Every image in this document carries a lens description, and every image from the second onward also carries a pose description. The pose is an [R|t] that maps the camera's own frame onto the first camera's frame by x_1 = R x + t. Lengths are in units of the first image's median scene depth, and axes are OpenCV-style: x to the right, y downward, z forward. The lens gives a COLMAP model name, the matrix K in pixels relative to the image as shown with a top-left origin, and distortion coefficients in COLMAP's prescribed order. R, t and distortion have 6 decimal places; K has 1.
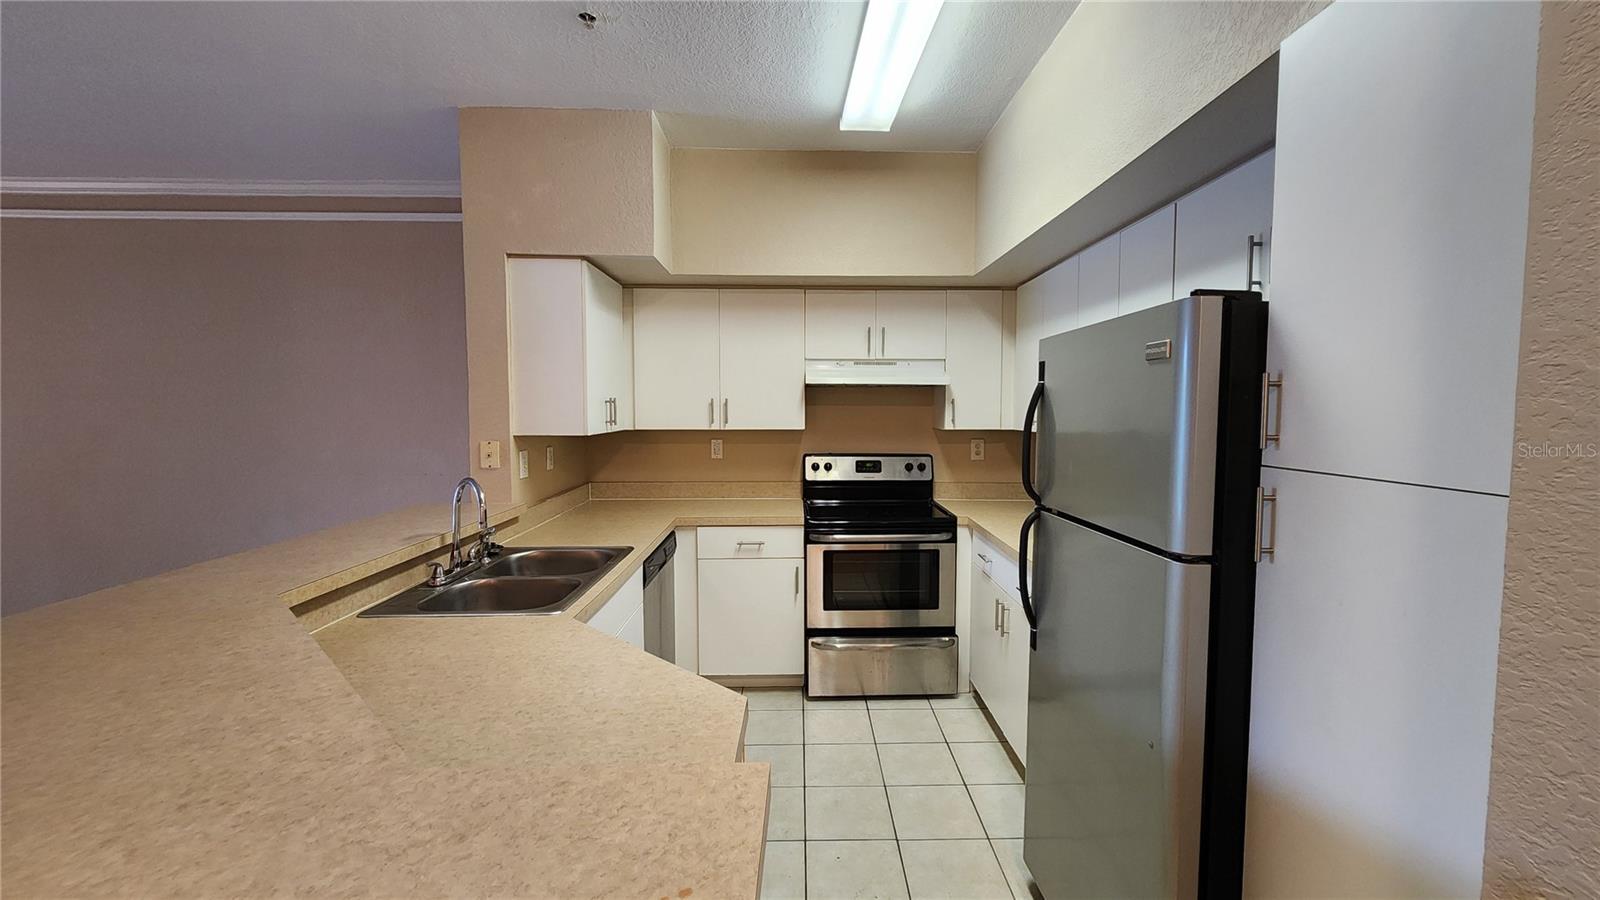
lens RADIAL K [[652.7, 0, 812.9], [0, 652.7, 444.2], [0, 0, 1]] dist [0.001617, -0.001739]
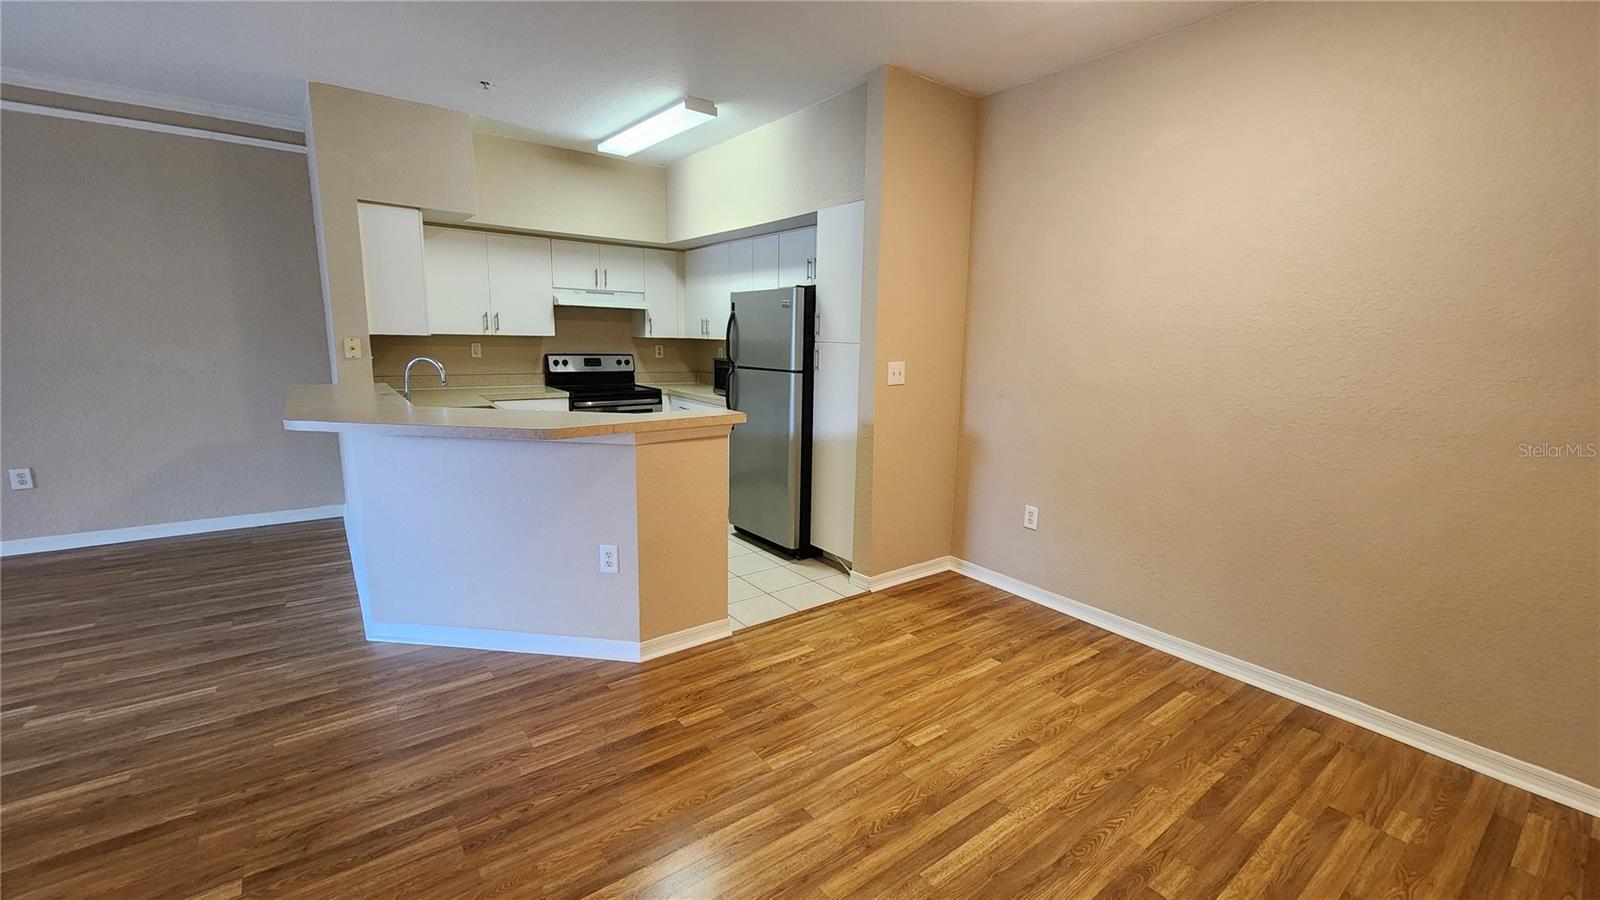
lens RADIAL K [[652.7, 0, 819.3], [0, 652.7, 445.9], [0, 0, 1]] dist [0.001617, -0.001739]
pose [[0.802565, -0.082771, 0.590794, -0.454710], [0.012389, 0.992427, 0.122210, 0.054790], [-0.596436, -0.090762, 0.797513, -0.597009]]
